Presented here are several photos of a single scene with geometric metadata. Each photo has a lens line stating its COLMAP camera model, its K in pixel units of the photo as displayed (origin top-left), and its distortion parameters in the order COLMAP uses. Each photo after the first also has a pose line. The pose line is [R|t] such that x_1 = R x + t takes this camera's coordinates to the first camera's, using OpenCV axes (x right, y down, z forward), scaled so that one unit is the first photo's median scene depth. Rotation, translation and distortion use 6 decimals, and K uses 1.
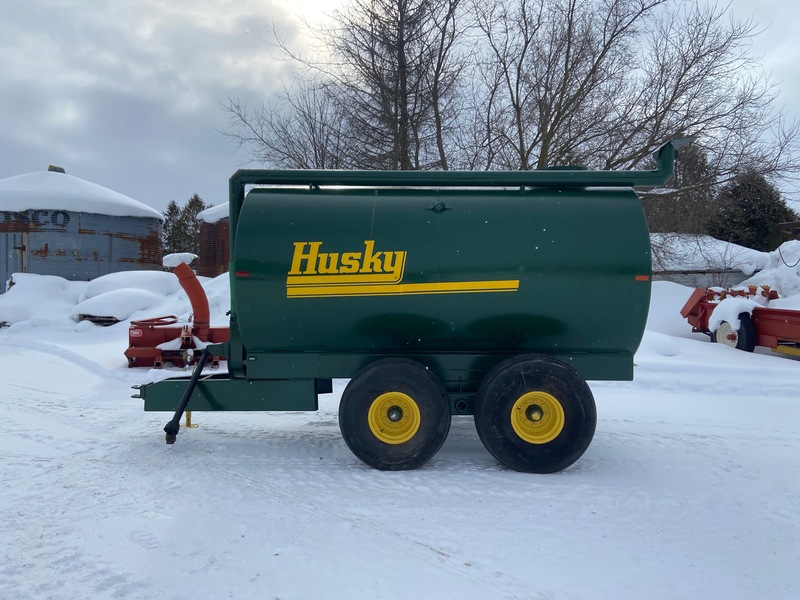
lens RADIAL K [[632.9, 0, 401.8], [0, 632.9, 302.3], [0, 0, 1]] dist [0.016676, -0.009364]
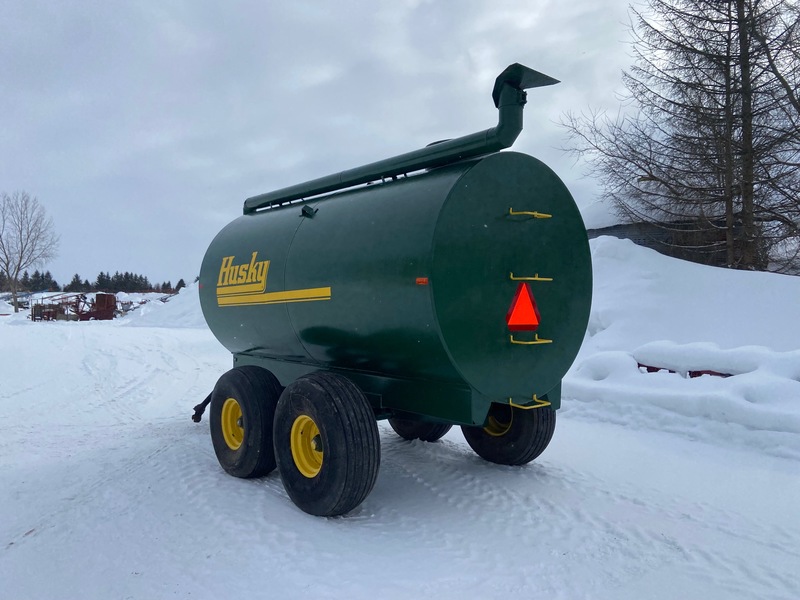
lens RADIAL K [[632.9, 0, 403.3], [0, 632.9, 296.9], [0, 0, 1]] dist [0.016676, -0.009364]
pose [[0.676298, -0.008933, -0.736574, 0.884706], [-0.021270, 0.999273, -0.031648, 0.004070], [0.736321, 0.037070, 0.675616, 0.480601]]
